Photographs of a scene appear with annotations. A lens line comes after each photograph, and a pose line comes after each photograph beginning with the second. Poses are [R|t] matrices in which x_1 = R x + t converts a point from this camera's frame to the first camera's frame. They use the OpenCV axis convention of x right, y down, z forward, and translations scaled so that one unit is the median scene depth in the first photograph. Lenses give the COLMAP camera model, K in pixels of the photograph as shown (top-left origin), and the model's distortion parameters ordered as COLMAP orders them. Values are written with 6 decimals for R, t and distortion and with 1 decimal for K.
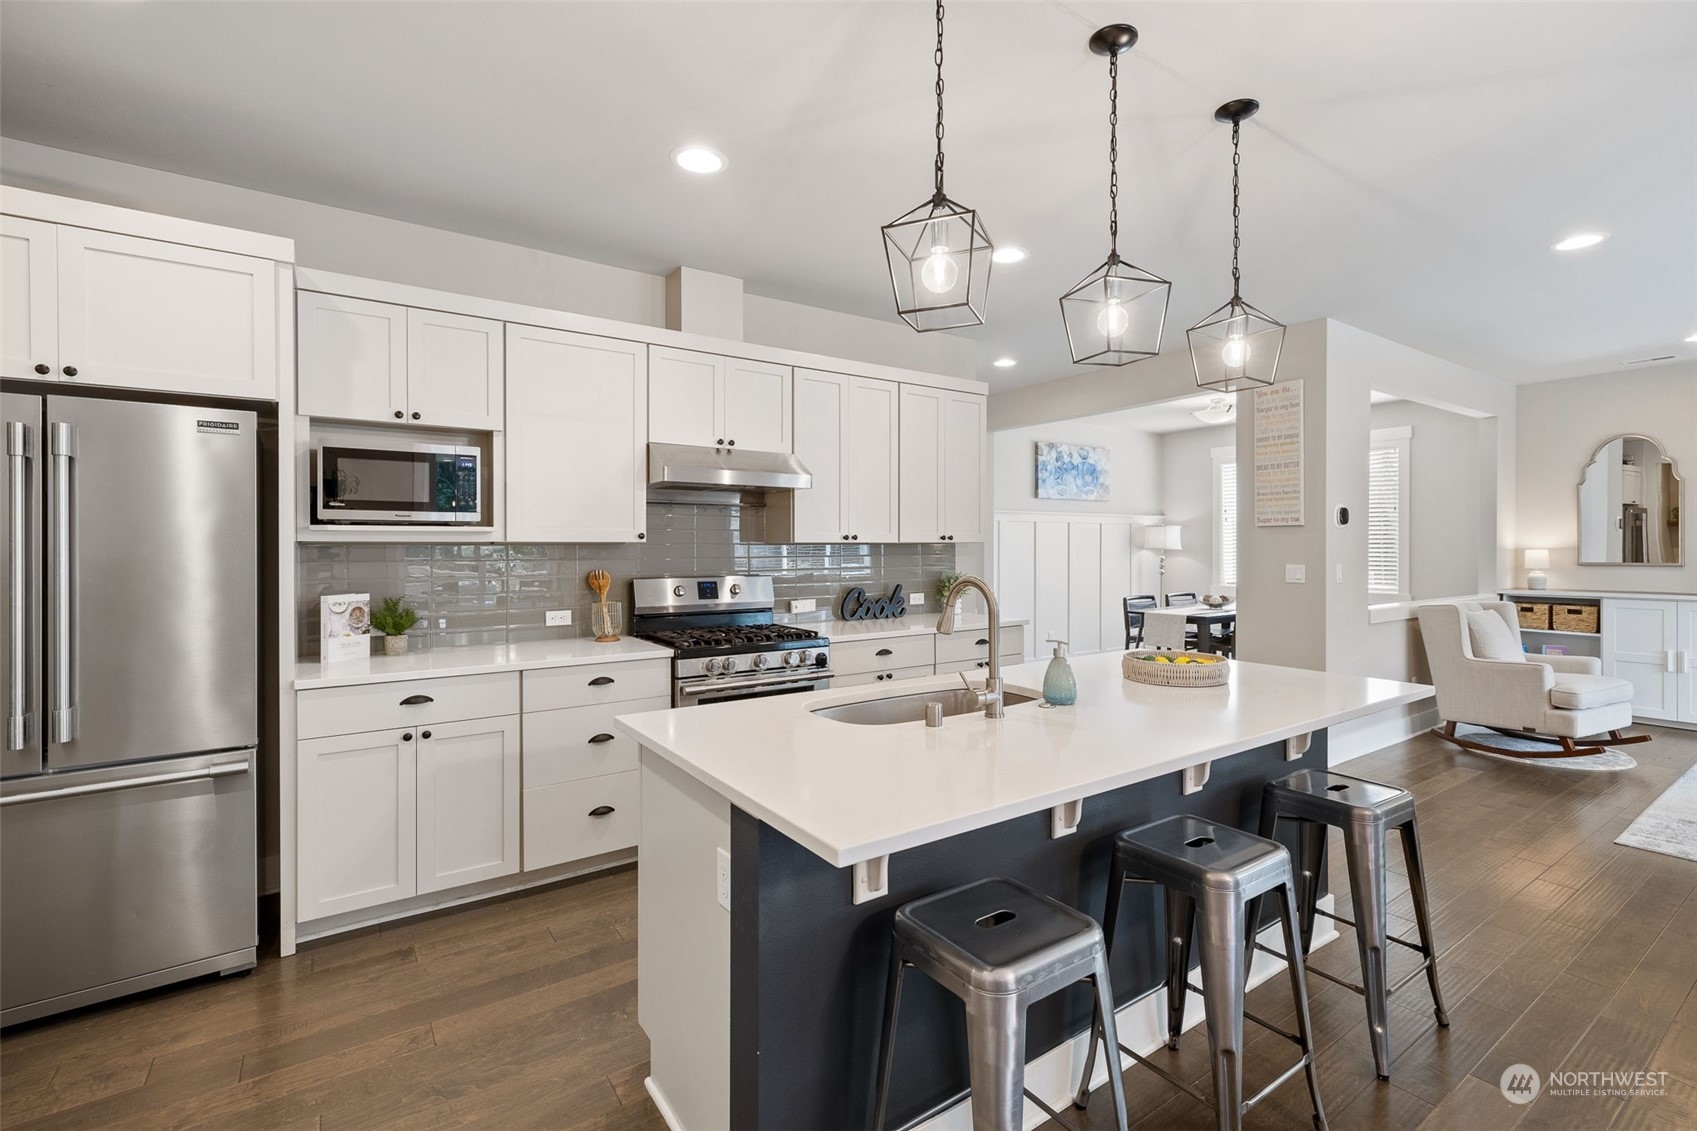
lens RADIAL K [[779.9, 0, 861.7], [0, 779.9, 547.9], [0, 0, 1]] dist [0.010817, 0.000017]
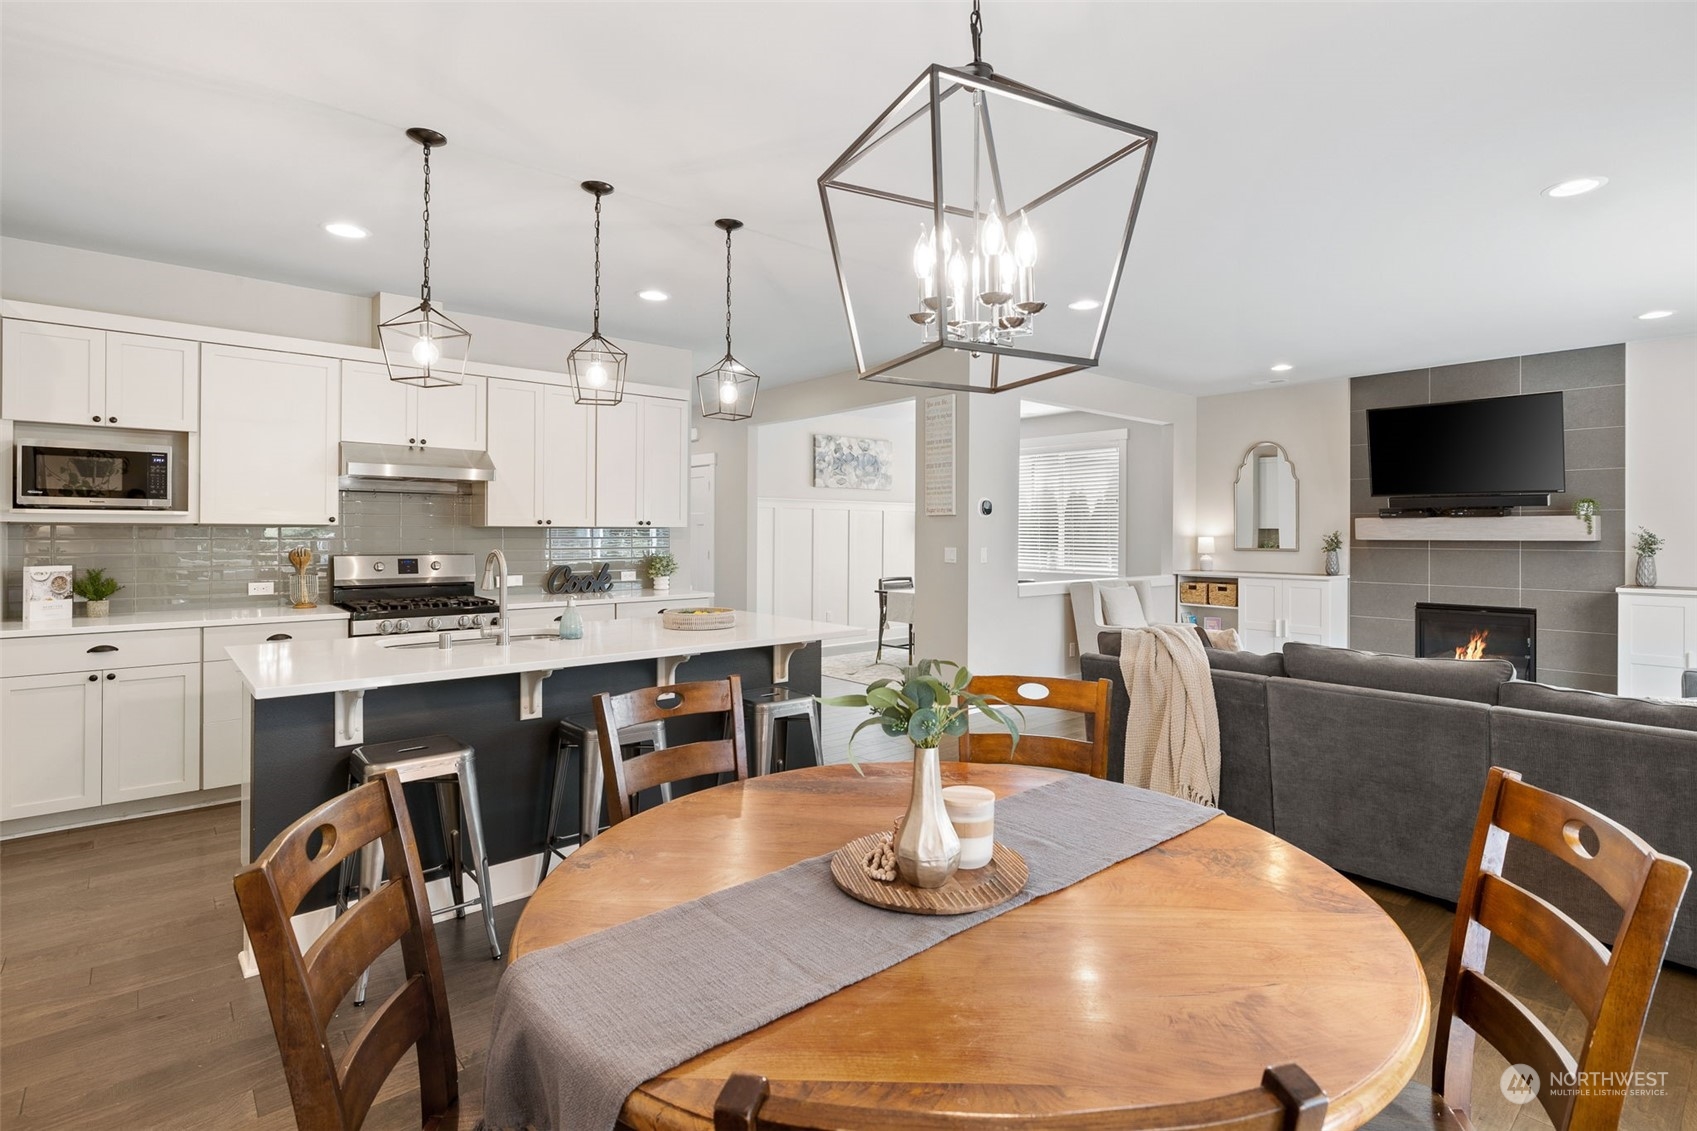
lens RADIAL K [[832.6, 0, 856.4], [0, 832.6, 529.8], [0, 0, 1]] dist [-0.000788, 0.001524]
pose [[0.993129, 0.007085, 0.116809, 0.351493], [-0.006556, 0.999966, -0.004913, 0.001545], [-0.116840, 0.004114, 0.993142, -0.346208]]
